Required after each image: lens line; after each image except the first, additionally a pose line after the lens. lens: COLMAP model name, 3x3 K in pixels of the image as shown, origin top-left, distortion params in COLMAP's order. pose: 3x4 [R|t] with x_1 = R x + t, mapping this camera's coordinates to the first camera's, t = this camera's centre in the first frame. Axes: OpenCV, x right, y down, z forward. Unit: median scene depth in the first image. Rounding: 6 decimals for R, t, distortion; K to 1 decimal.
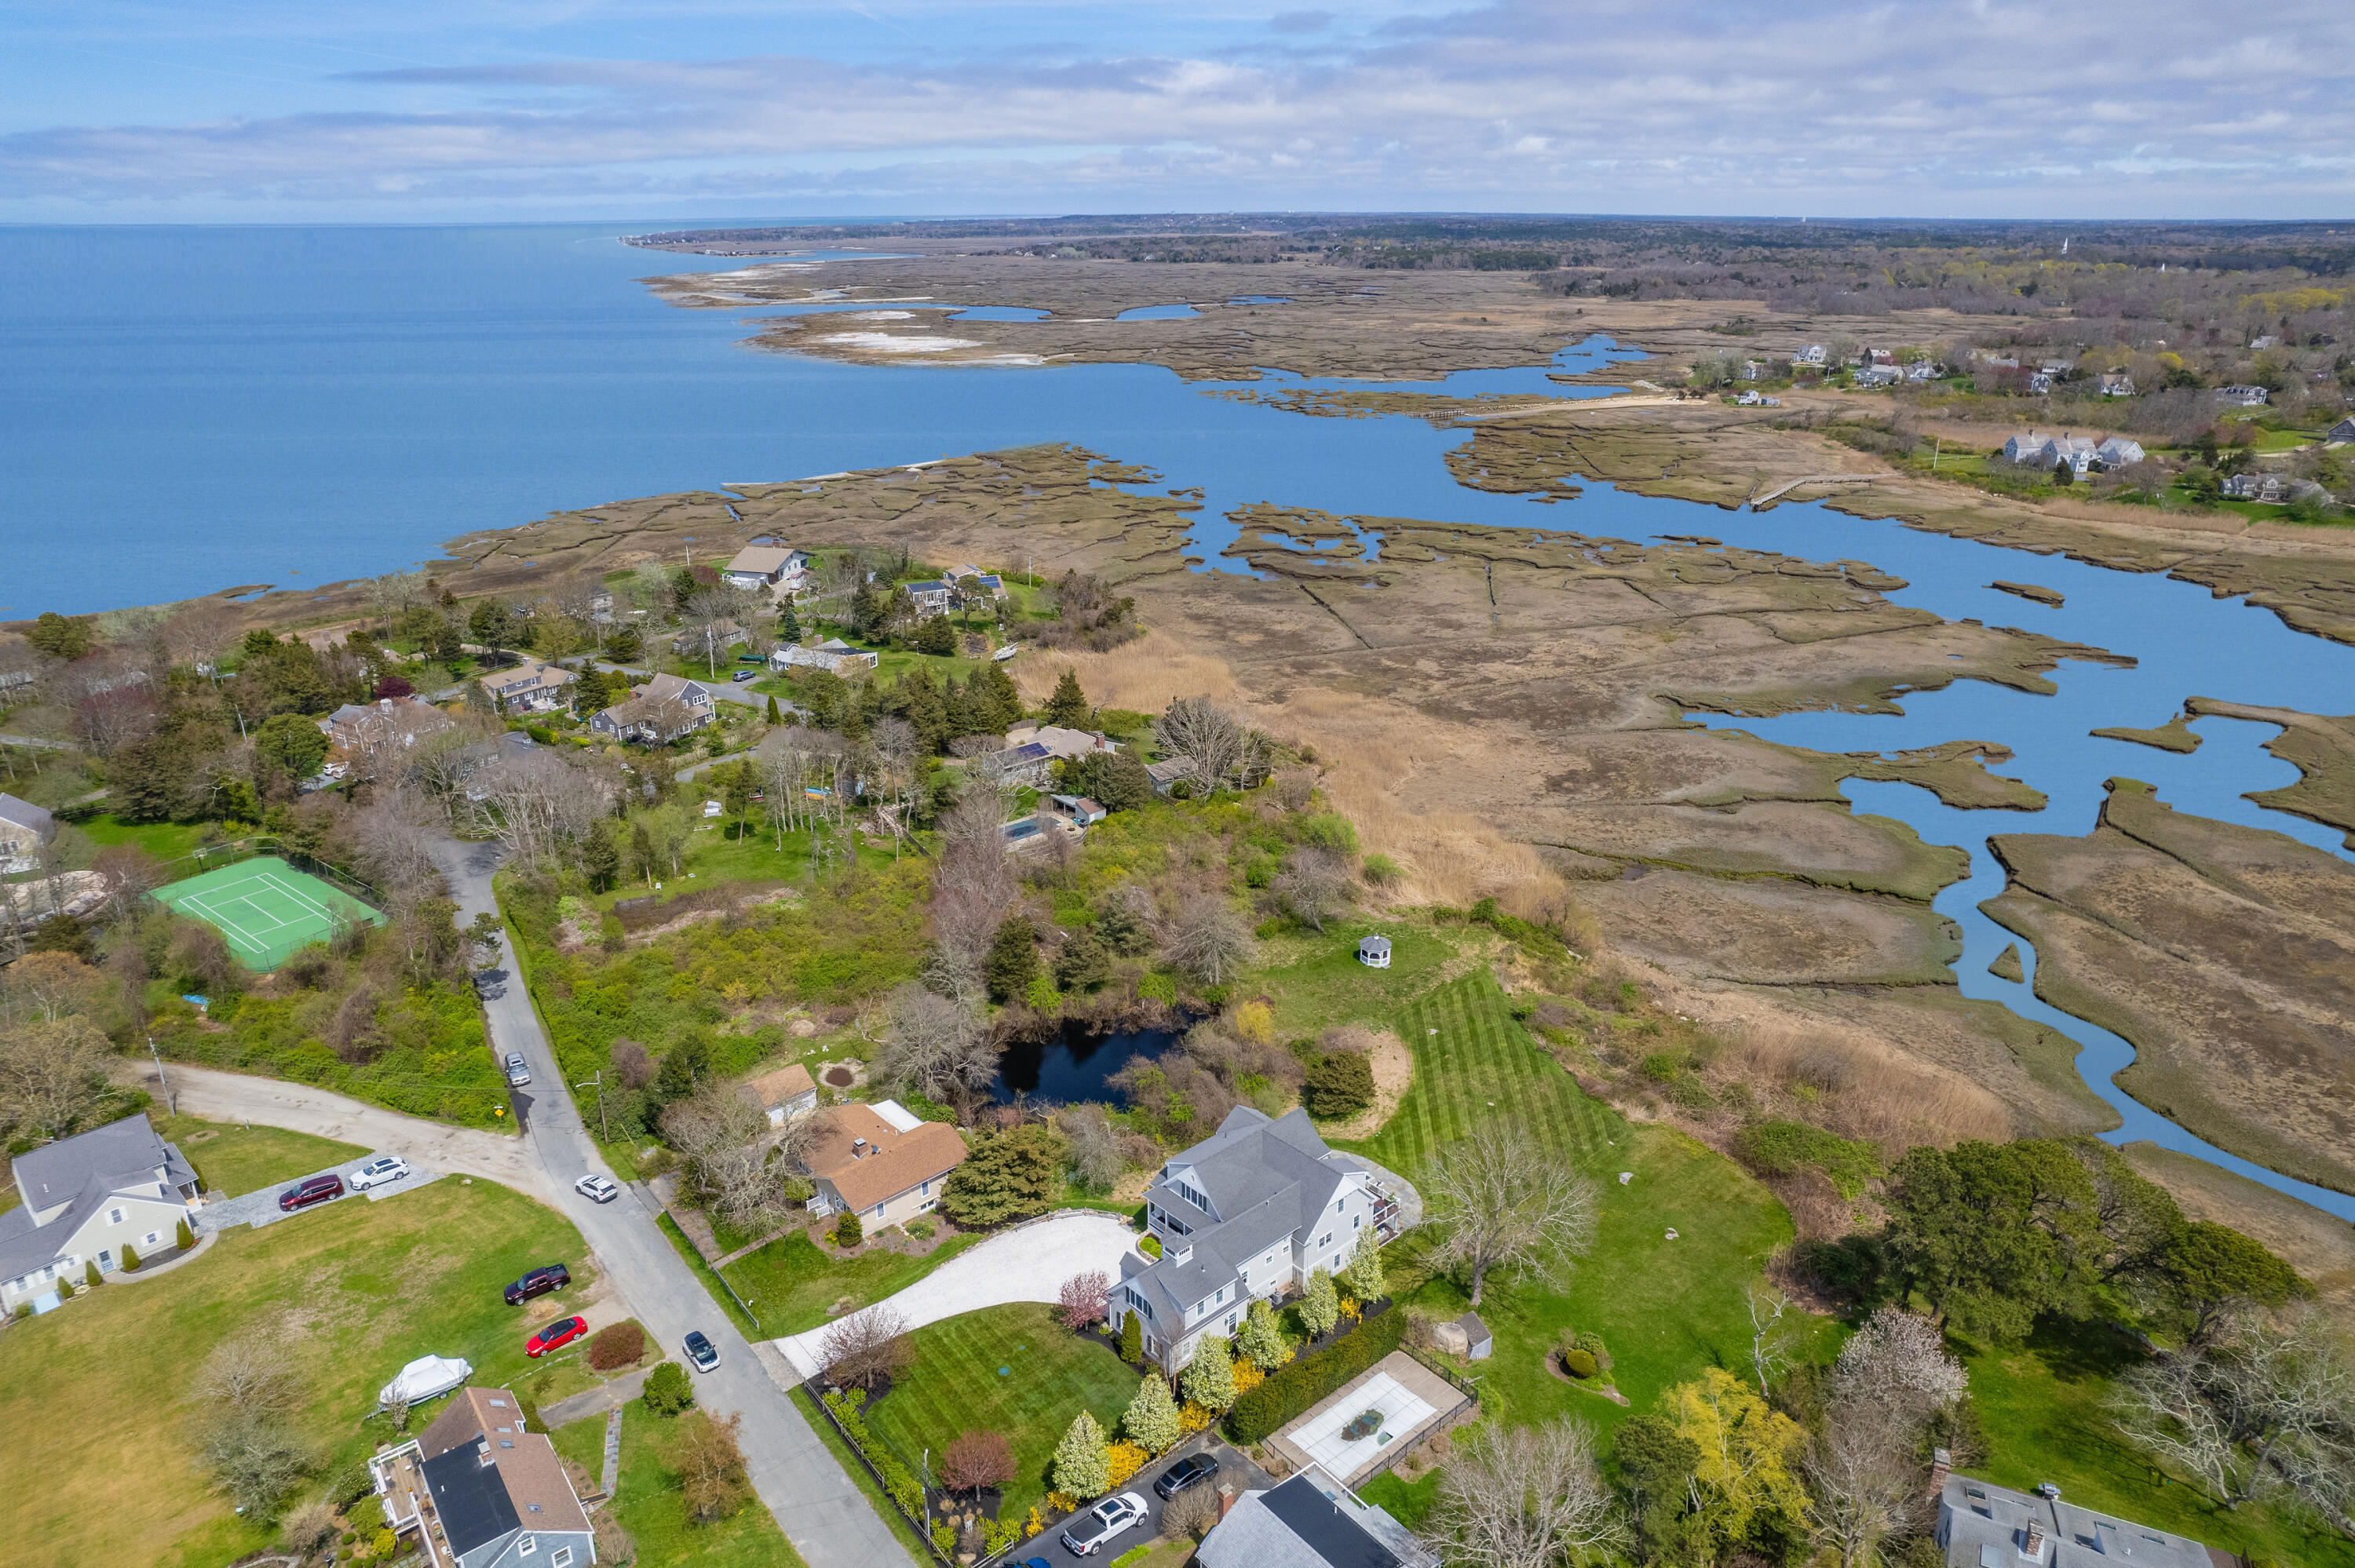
lens RADIAL K [[1491.3, 0, 1177.5], [0, 1491.3, 784.0], [0, 0, 1]] dist [-0.064995, 0.055229]
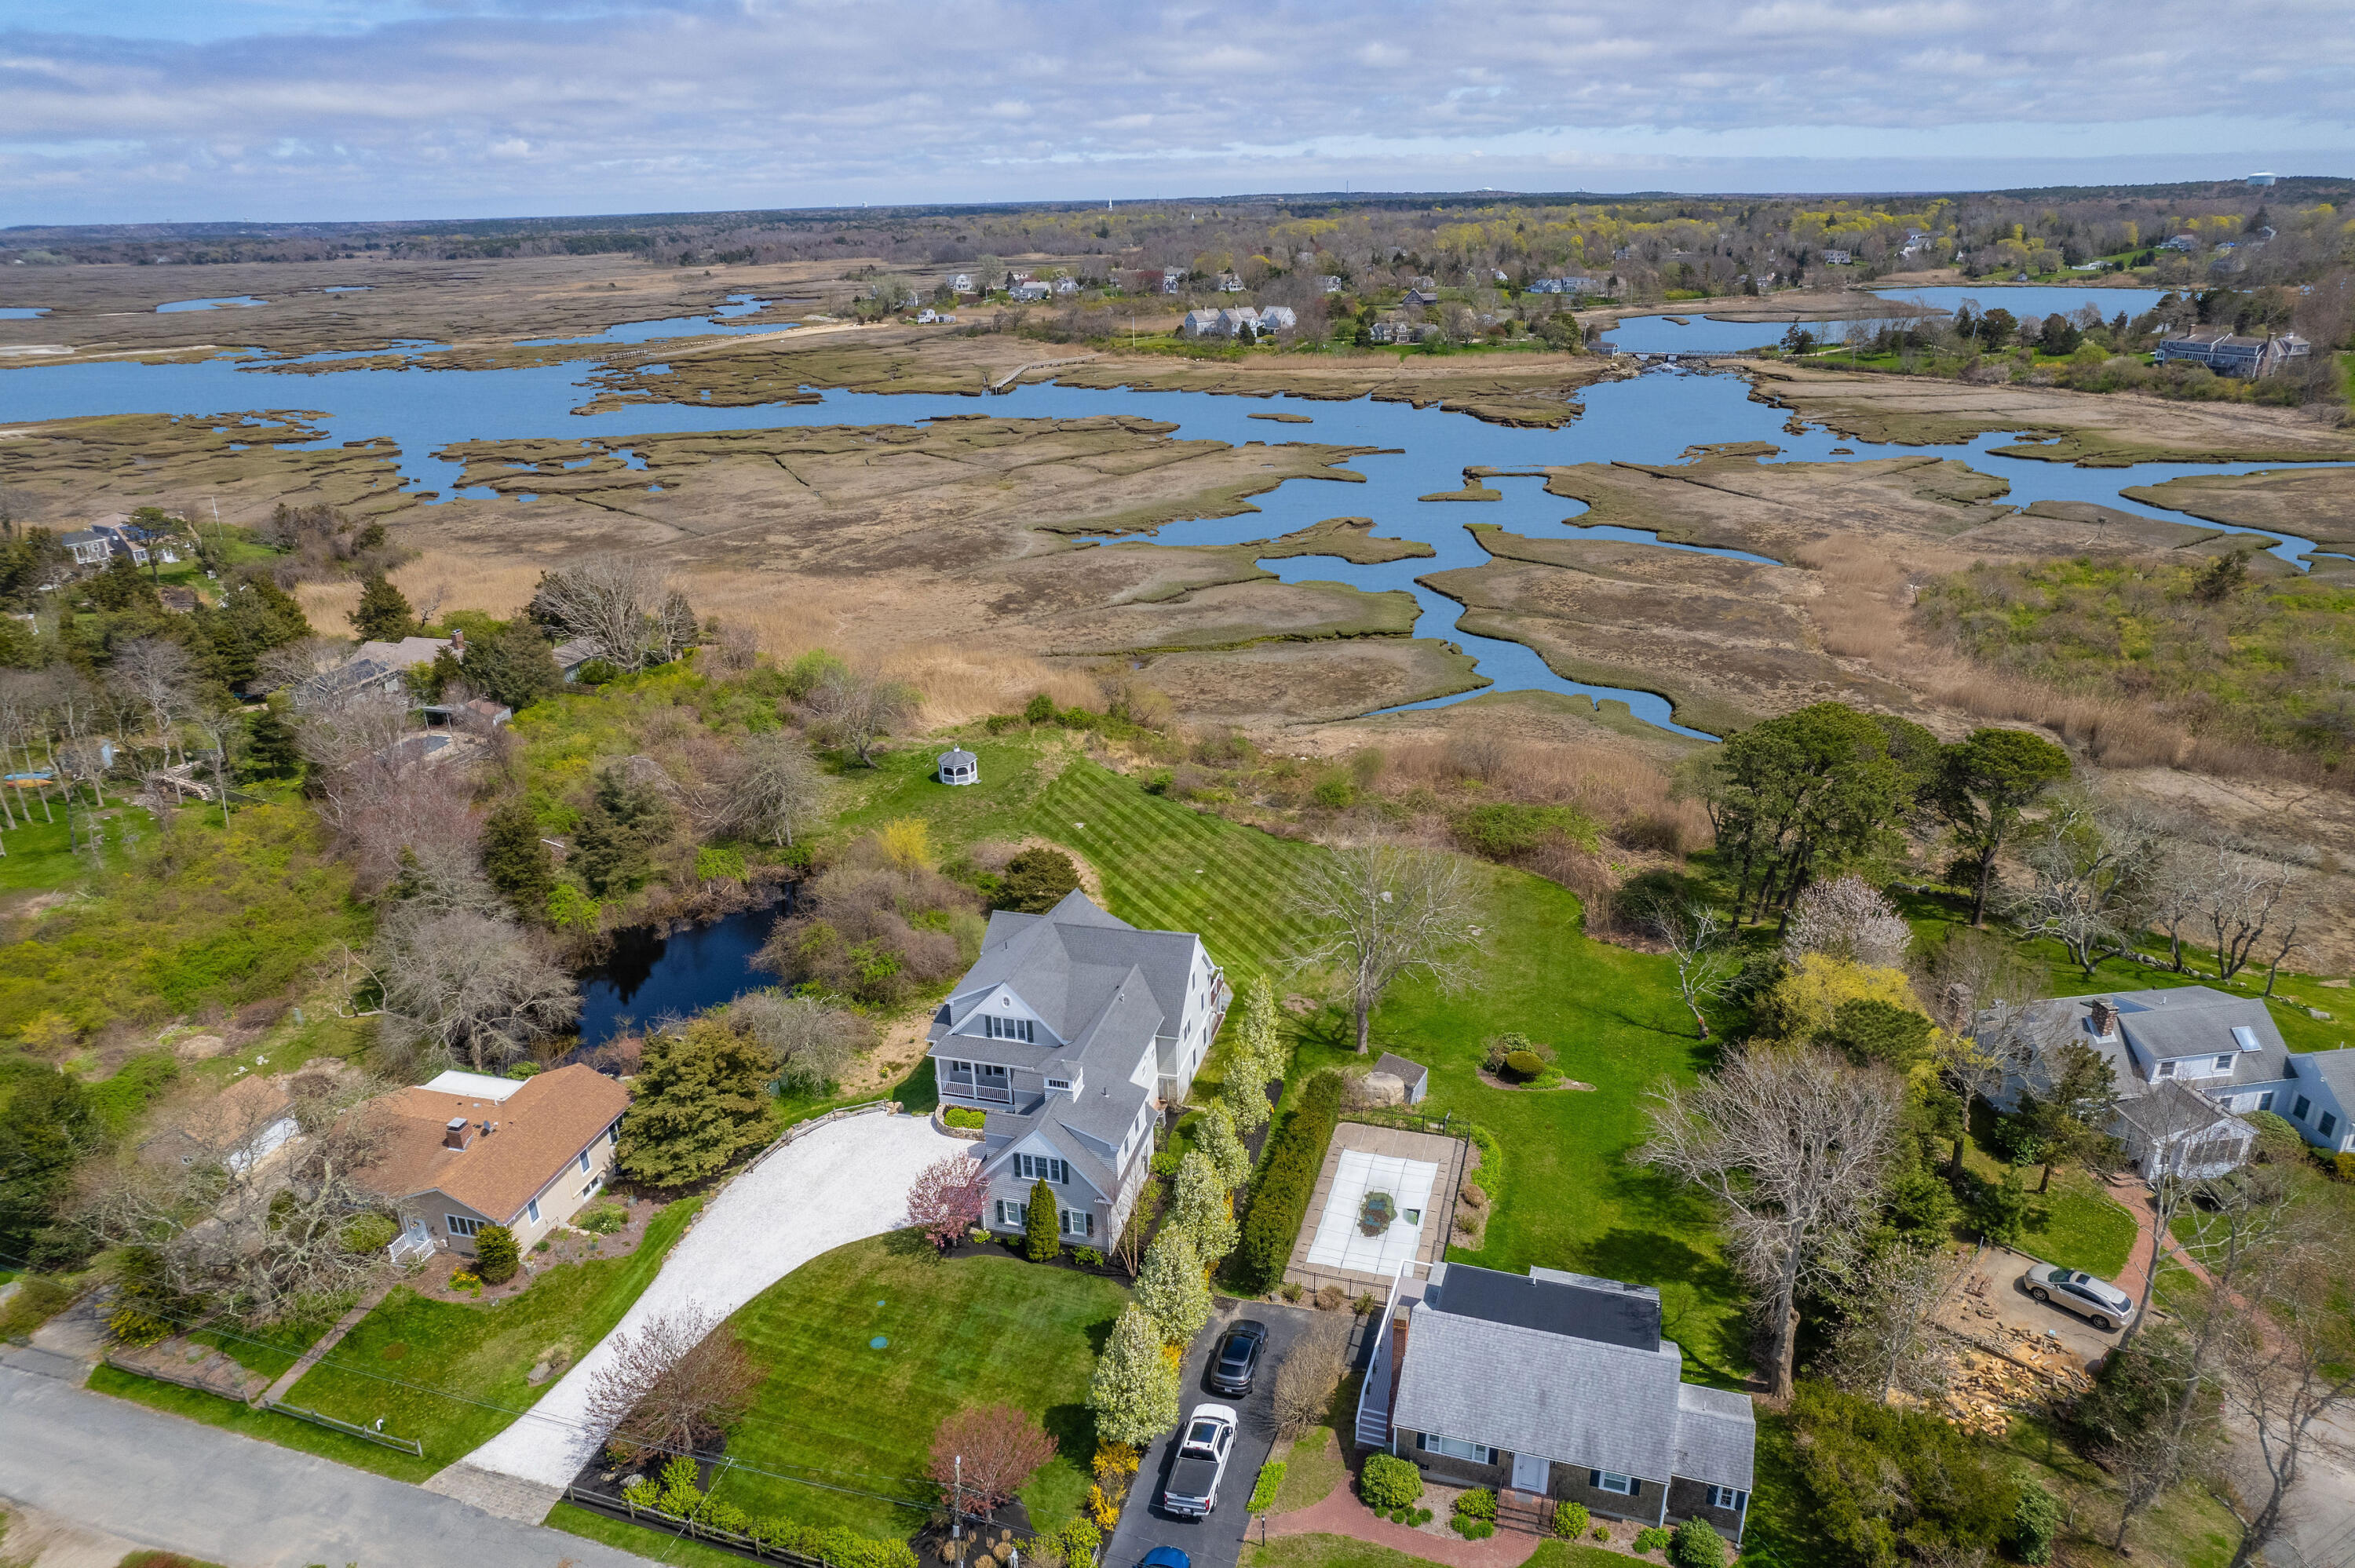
lens RADIAL K [[1491.3, 0, 1177.5], [0, 1491.3, 784.0], [0, 0, 1]] dist [-0.064995, 0.055229]
pose [[0.847291, -0.214243, 0.486002, -0.155647], [0.206759, 0.975903, 0.069743, 0.084844], [-0.489233, 0.041393, 0.871170, 0.218529]]
